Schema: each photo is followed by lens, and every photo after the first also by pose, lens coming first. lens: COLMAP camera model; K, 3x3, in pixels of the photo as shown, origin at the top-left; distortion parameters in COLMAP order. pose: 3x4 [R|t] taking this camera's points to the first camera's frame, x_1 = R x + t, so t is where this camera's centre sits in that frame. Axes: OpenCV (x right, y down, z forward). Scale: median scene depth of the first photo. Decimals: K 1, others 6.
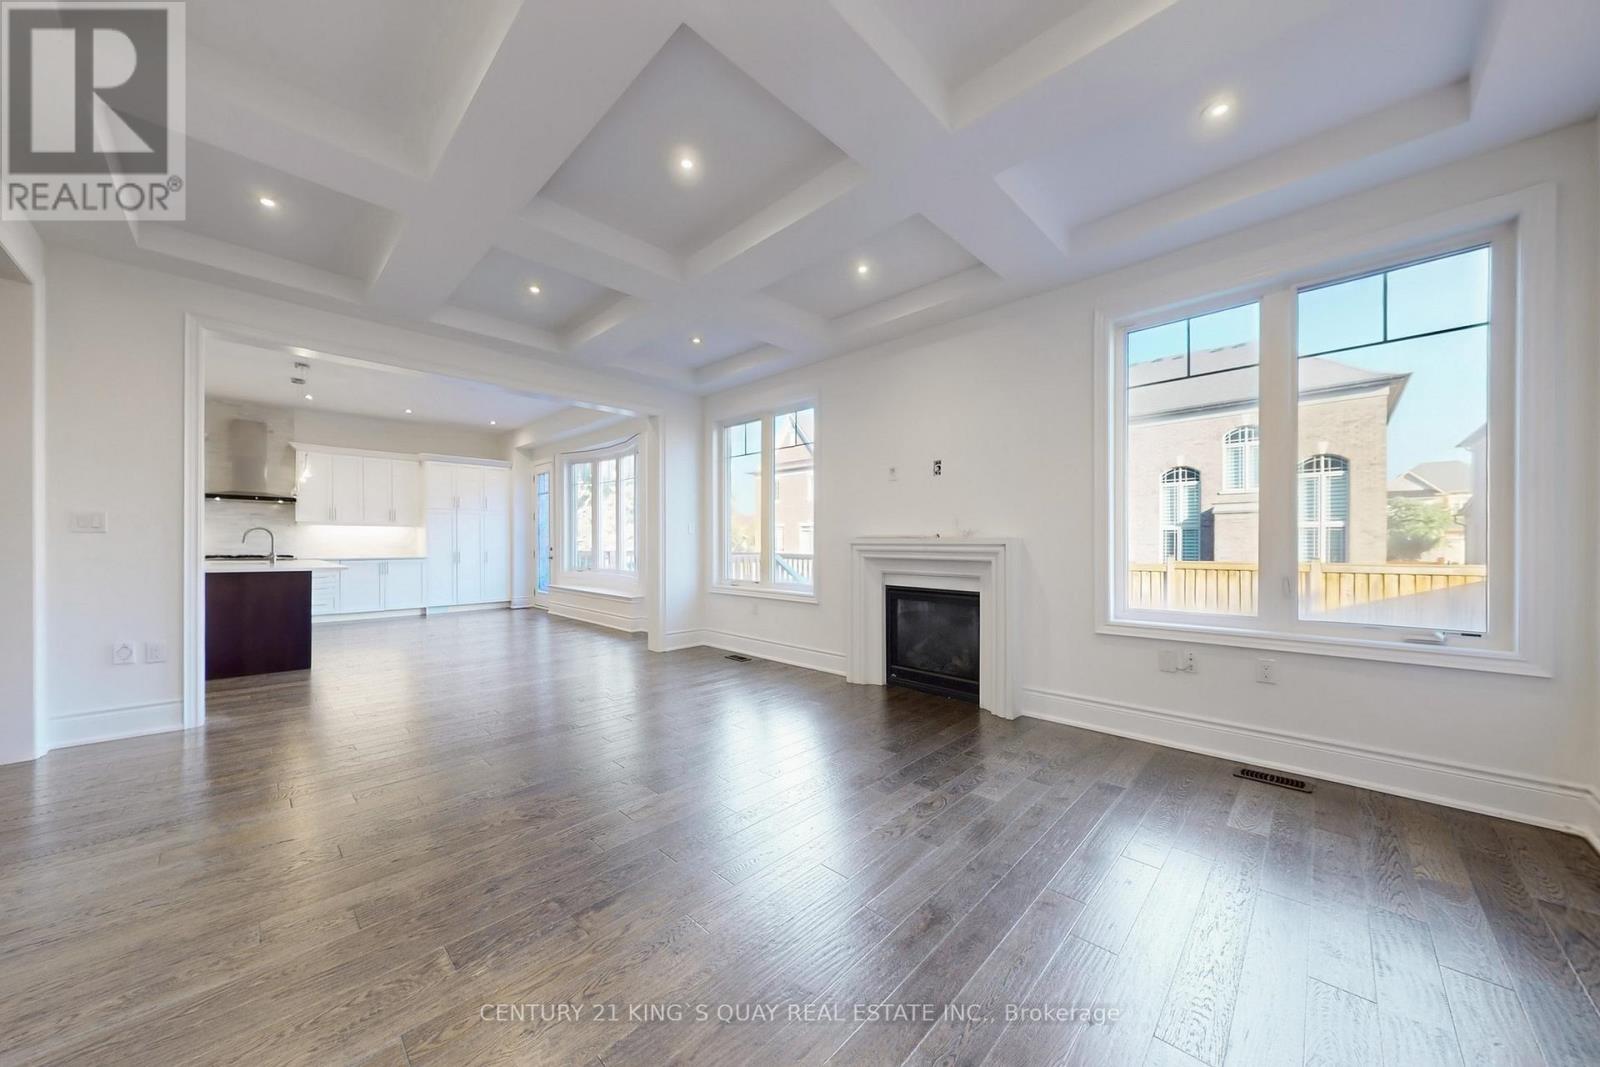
lens RADIAL K [[541.1, 0, 807.6], [0, 541.1, 542.8], [0, 0, 1]] dist [0.014566, -0.000013]
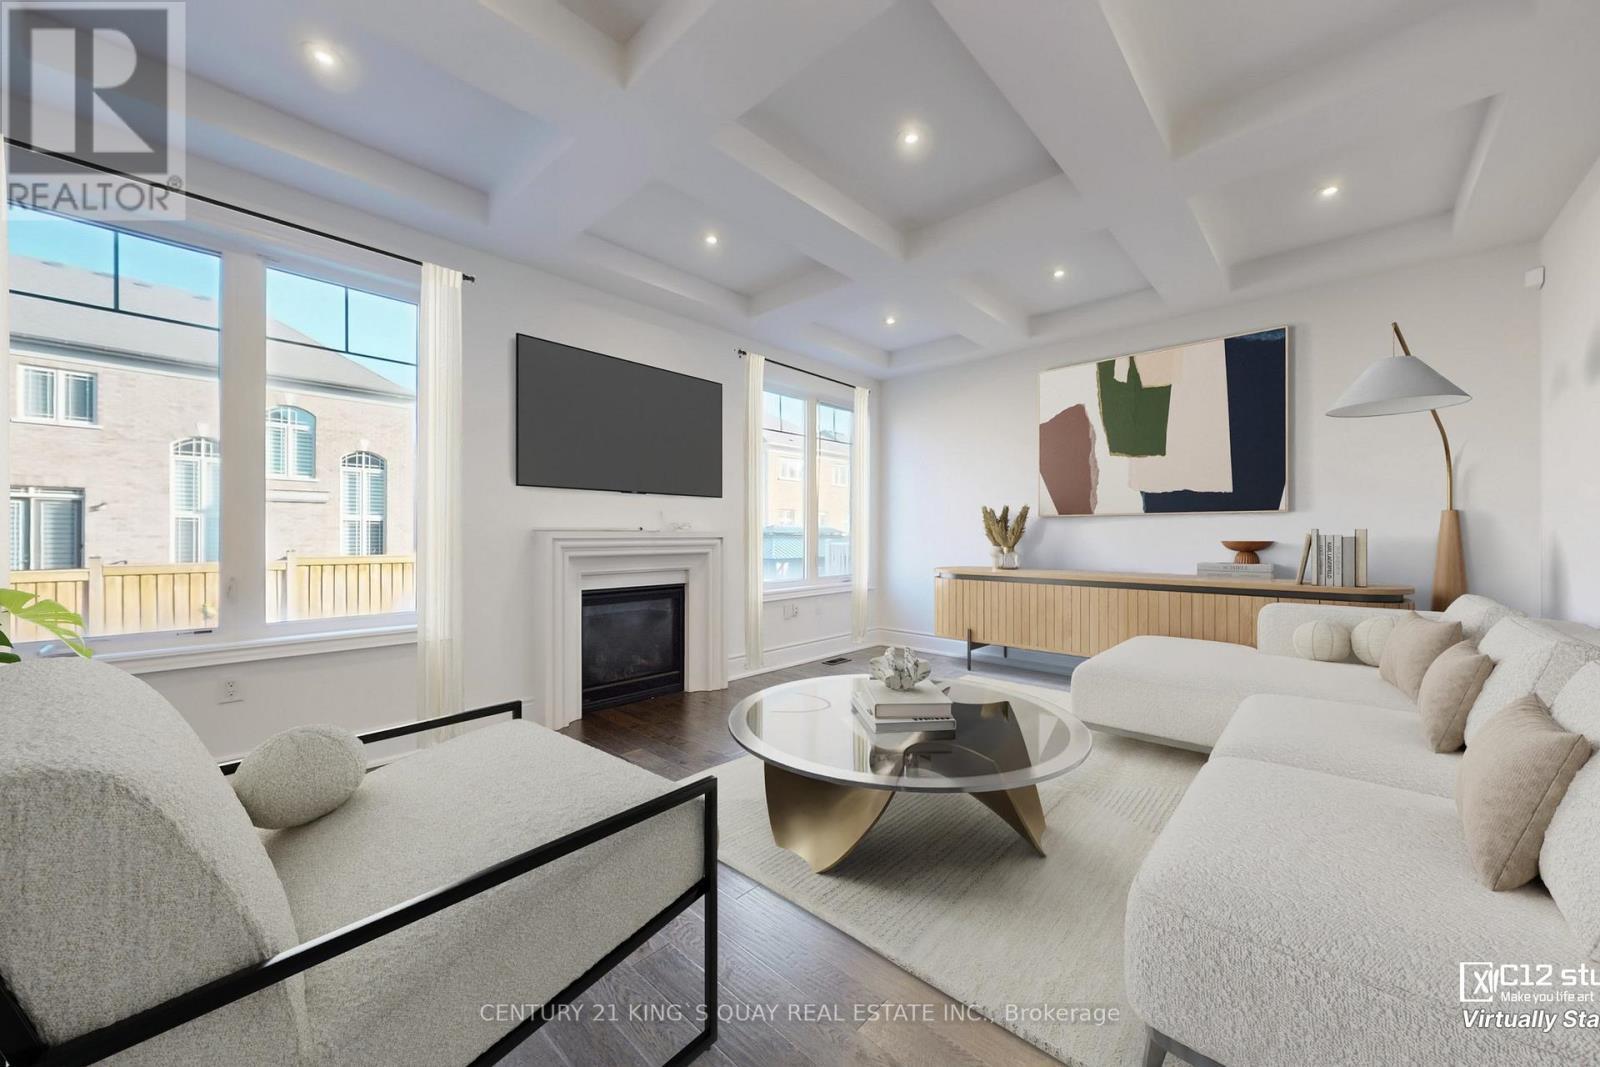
lens RADIAL K [[580.2, 0, 803.3], [0, 580.2, 536.1], [0, 0, 1]] dist [-0.001144, -0.000222]
pose [[-0.019607, 0.000754, 0.999807, -0.188789], [-0.002793, 0.999996, -0.000809, -0.000209], [-0.999804, -0.002809, -0.019605, 0.184752]]
